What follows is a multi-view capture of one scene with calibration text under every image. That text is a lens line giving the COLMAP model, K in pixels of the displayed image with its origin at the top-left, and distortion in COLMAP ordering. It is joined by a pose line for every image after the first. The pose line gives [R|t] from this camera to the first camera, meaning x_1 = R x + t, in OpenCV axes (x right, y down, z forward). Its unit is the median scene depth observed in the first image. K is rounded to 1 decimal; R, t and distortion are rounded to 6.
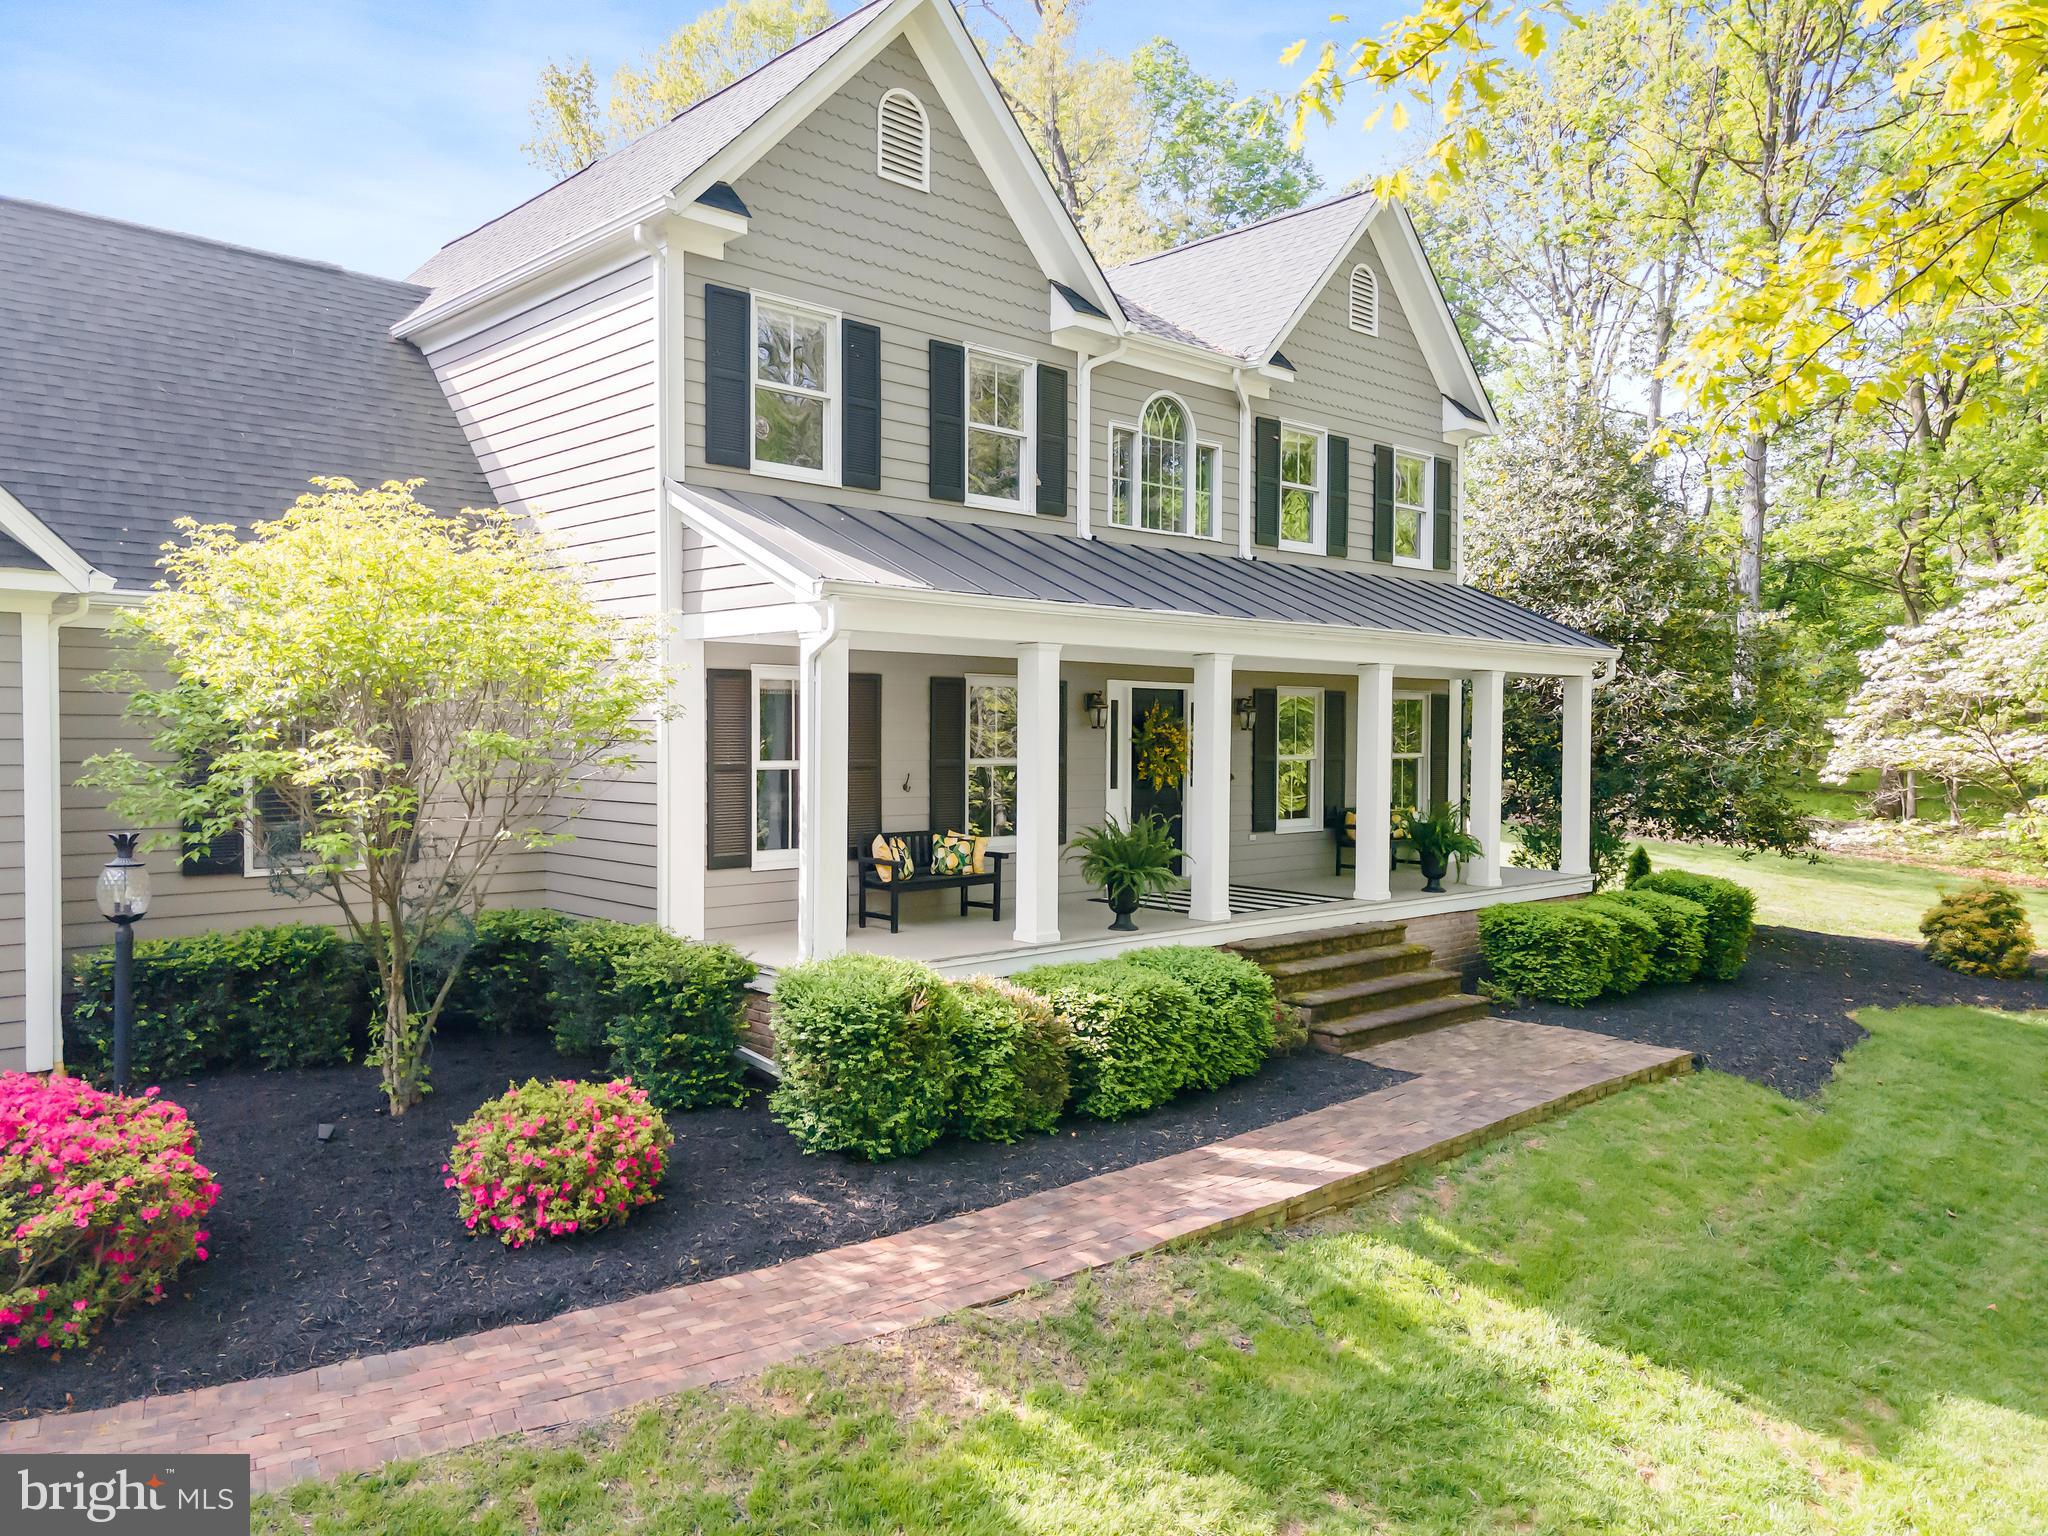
lens RADIAL K [[1478.2, 0, 1023.0], [0, 1478.2, 764.9], [0, 0, 1]] dist [0.027598, -0.001129]
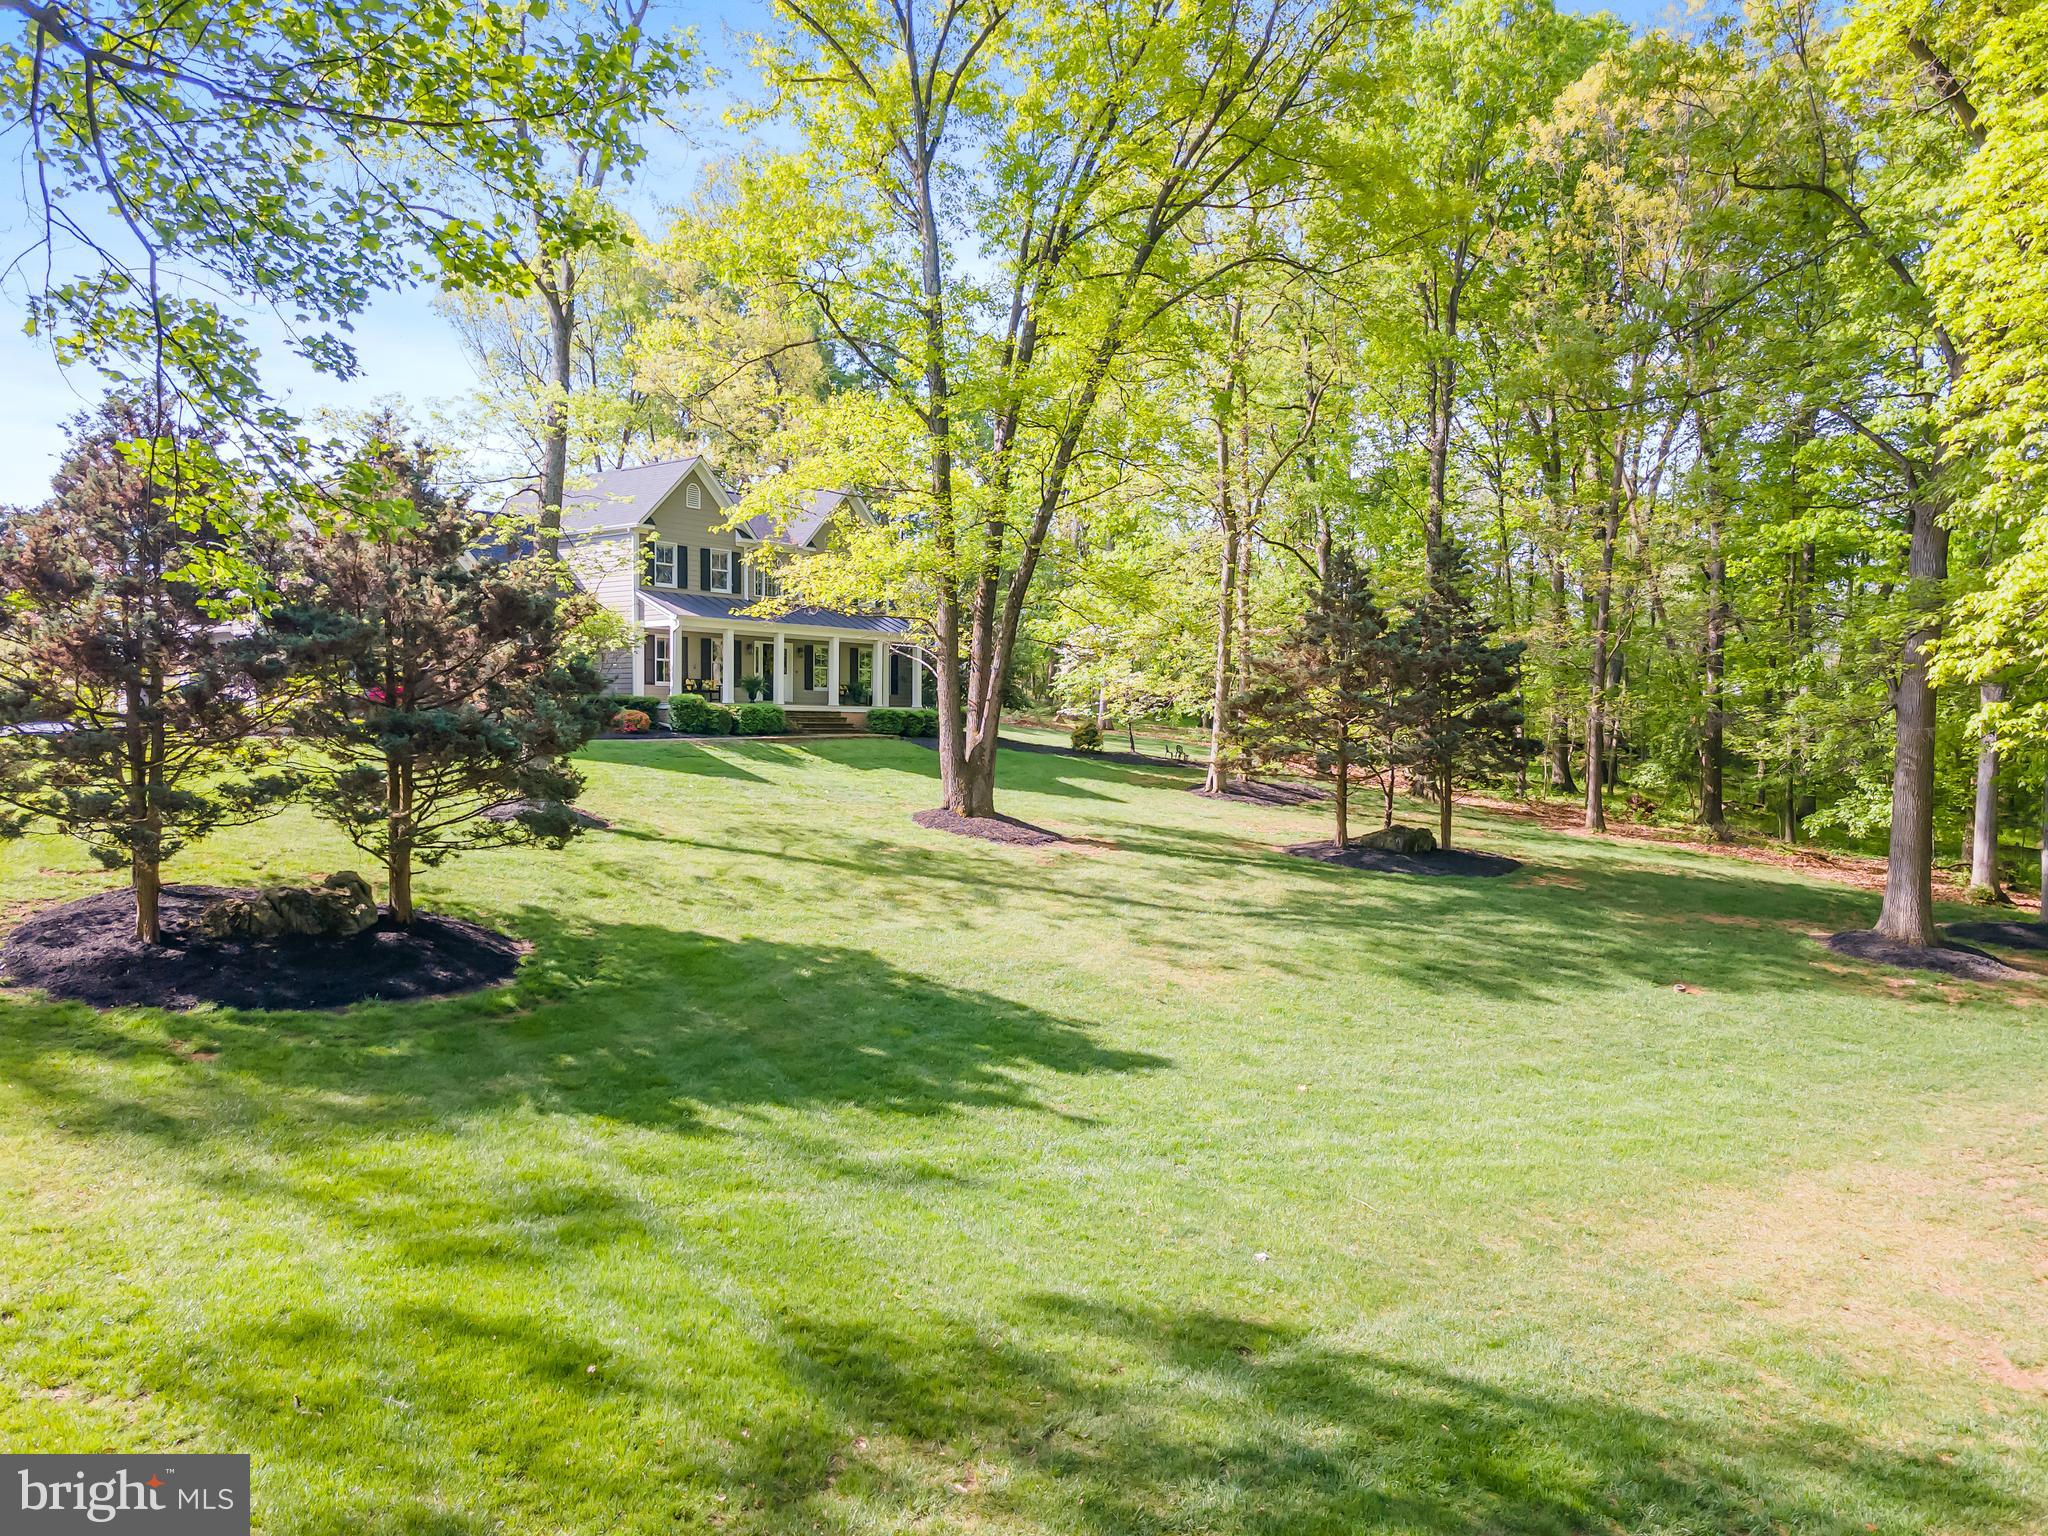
lens RADIAL K [[1478.2, 0, 1025.0], [0, 1478.2, 766.3], [0, 0, 1]] dist [0.027598, -0.001129]
pose [[0.988363, -0.001104, 0.152111, 0.193311], [0.000126, 0.999979, 0.006439, 0.262261], [-0.152115, -0.006345, 0.988343, -3.091779]]
